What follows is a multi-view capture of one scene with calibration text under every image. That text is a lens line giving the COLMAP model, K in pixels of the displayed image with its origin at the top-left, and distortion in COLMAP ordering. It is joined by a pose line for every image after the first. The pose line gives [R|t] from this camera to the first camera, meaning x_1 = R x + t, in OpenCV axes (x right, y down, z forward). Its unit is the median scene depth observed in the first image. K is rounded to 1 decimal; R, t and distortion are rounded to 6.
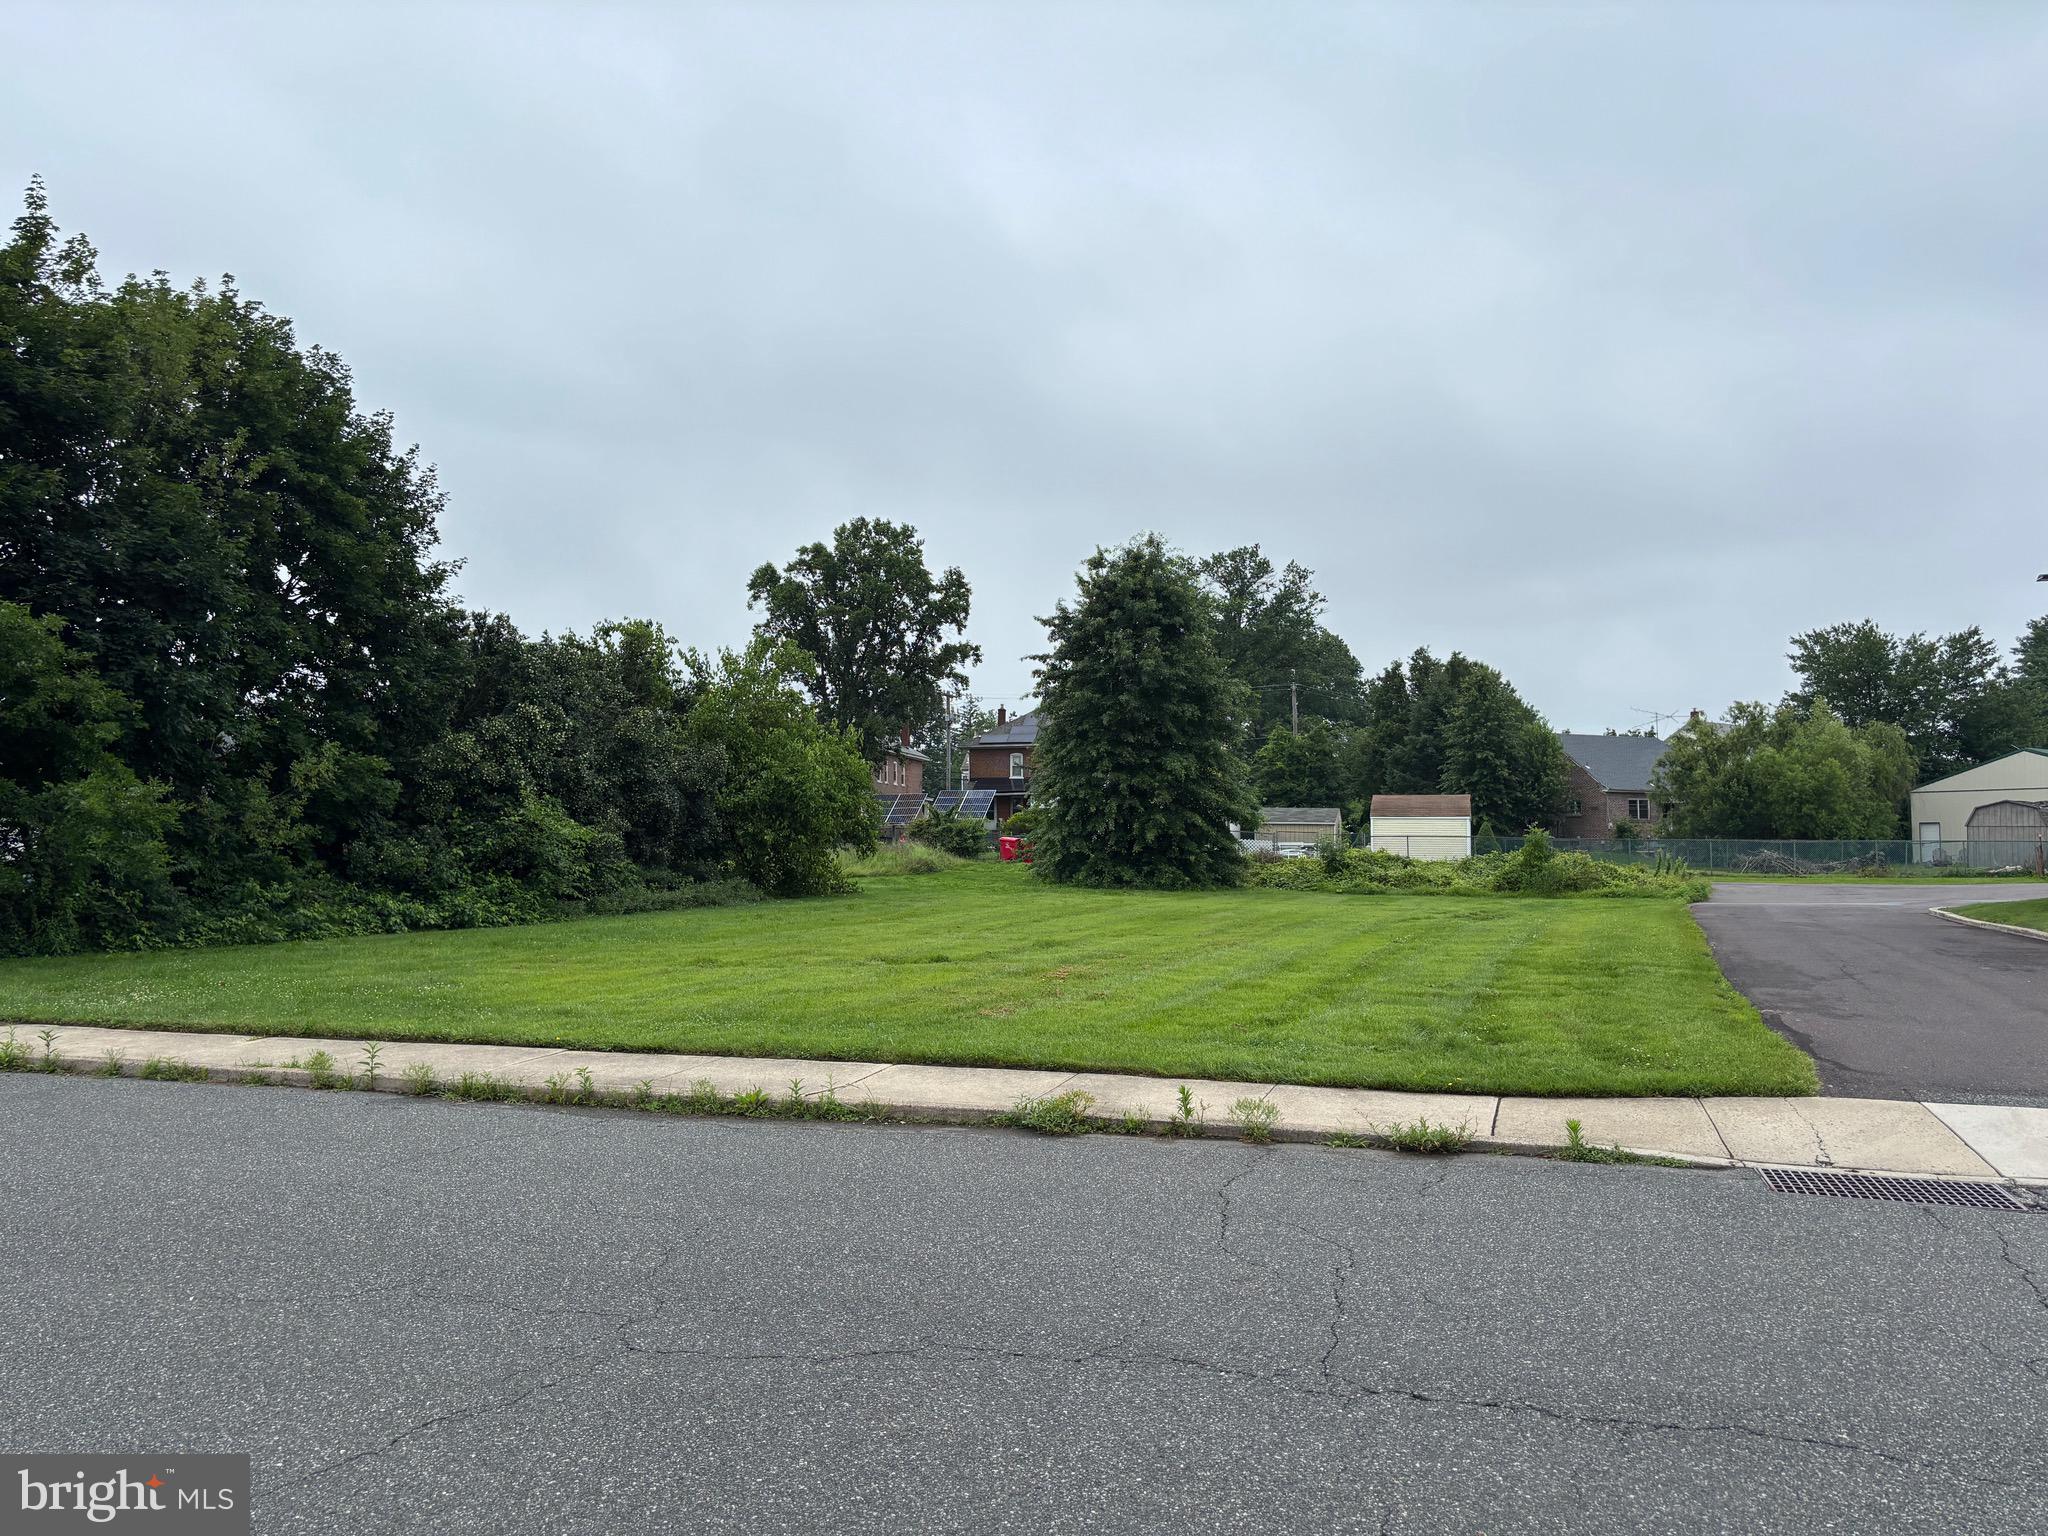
lens RADIAL K [[1549.2, 0, 1024.1], [0, 1549.2, 778.5], [0, 0, 1]] dist [0.071946, -0.001483]
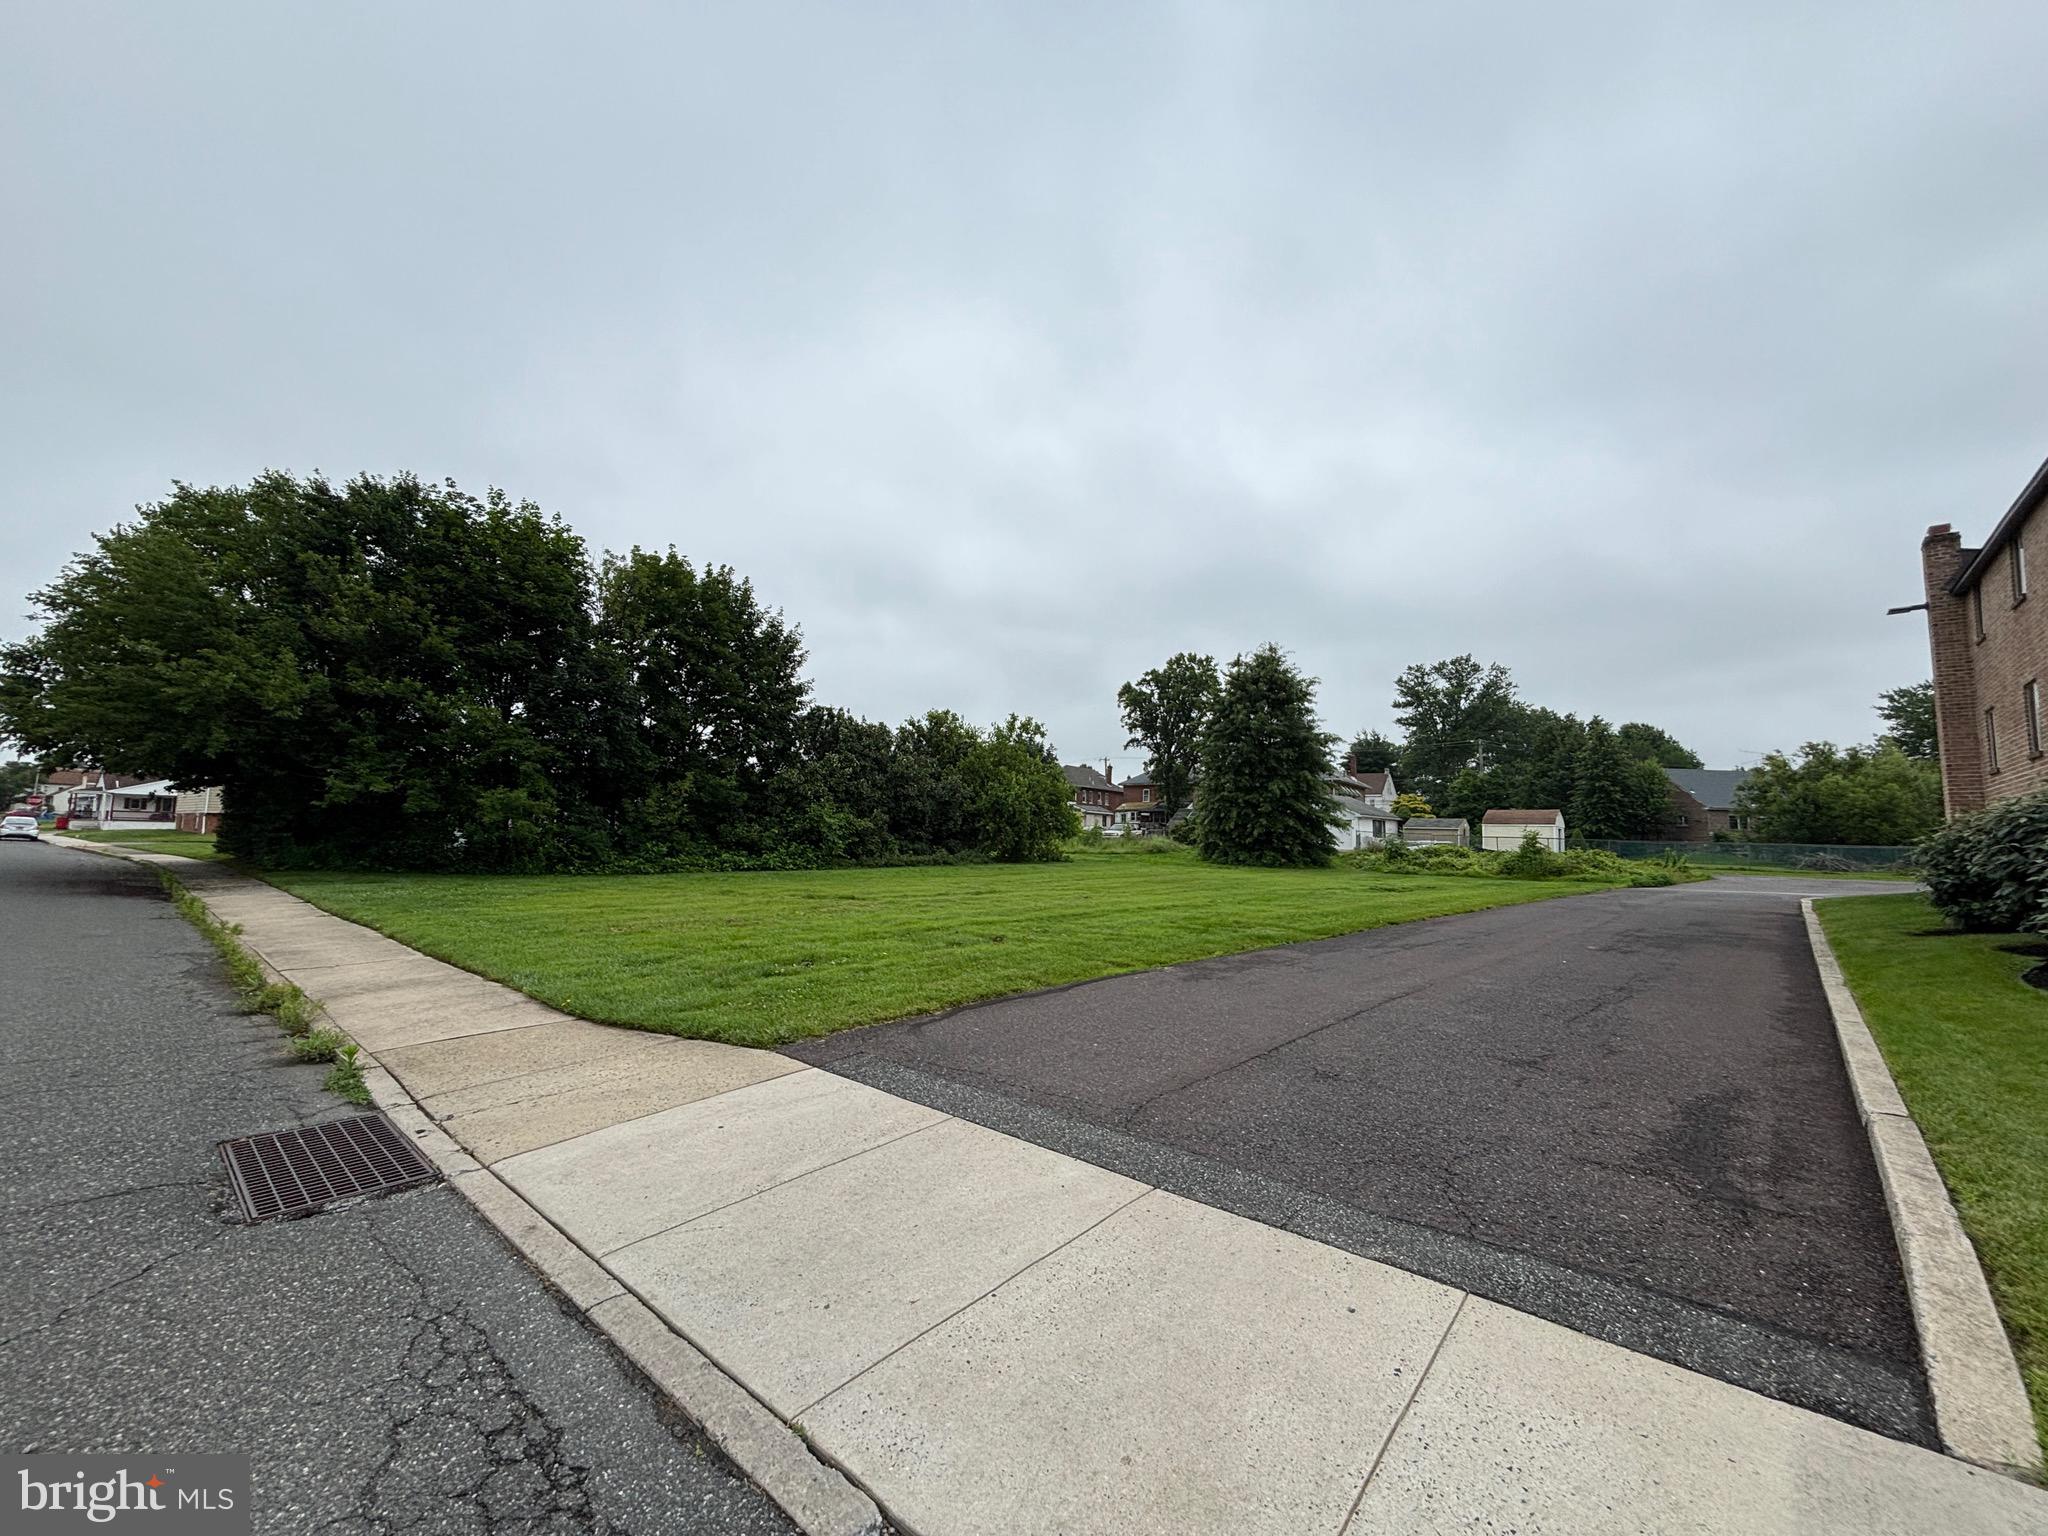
lens RADIAL K [[823.4, 0, 1023.4], [0, 823.4, 762.9], [0, 0, 1]] dist [0.002337, -0.000156]
pose [[0.910767, -0.018548, -0.412505, 0.150269], [-0.002378, 0.998738, -0.050159, 0.006575], [0.412915, 0.046664, 0.909574, 0.096979]]
